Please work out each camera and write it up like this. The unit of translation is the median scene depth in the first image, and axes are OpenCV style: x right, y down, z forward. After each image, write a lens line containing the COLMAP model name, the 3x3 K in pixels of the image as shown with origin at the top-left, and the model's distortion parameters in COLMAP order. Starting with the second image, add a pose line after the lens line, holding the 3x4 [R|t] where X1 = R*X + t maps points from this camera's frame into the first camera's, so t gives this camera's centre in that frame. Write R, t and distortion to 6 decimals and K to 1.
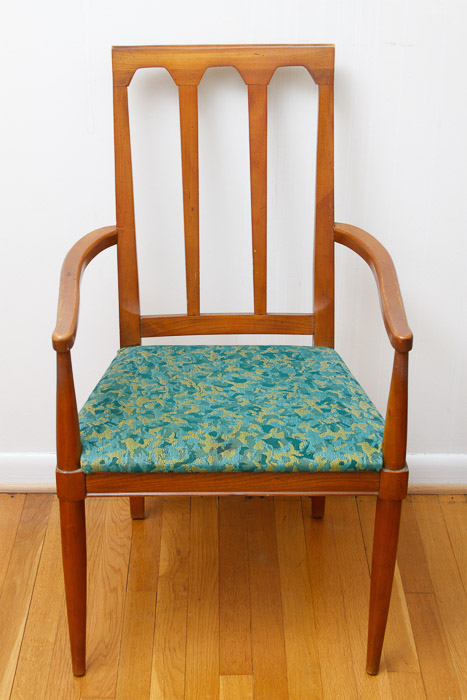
lens RADIAL K [[1229.0, 0, 233.5], [0, 1229.0, 350.0], [0, 0, 1]] dist [0.027884, 0.014169]
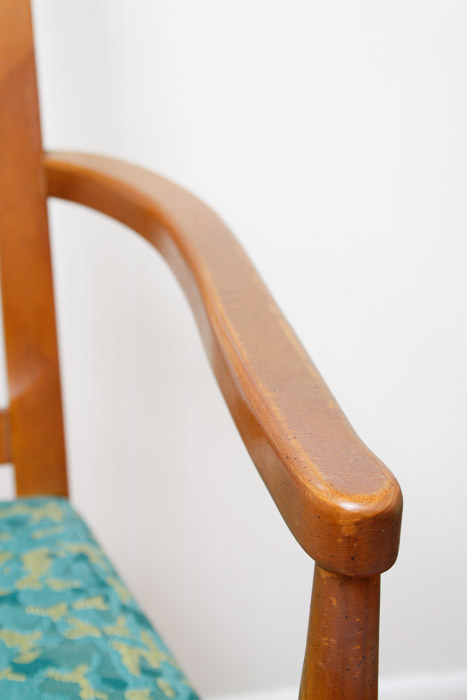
lens RADIAL K [[1230.9, 0, 233.5], [0, 1230.9, 350.0], [0, 0, 1]] dist [0.043032, 0.050081]
pose [[0.980761, -0.055315, 0.187210, 0.068150], [0.067242, 0.996052, -0.057963, -0.022283], [-0.183264, 0.069436, 0.980608, 0.678460]]
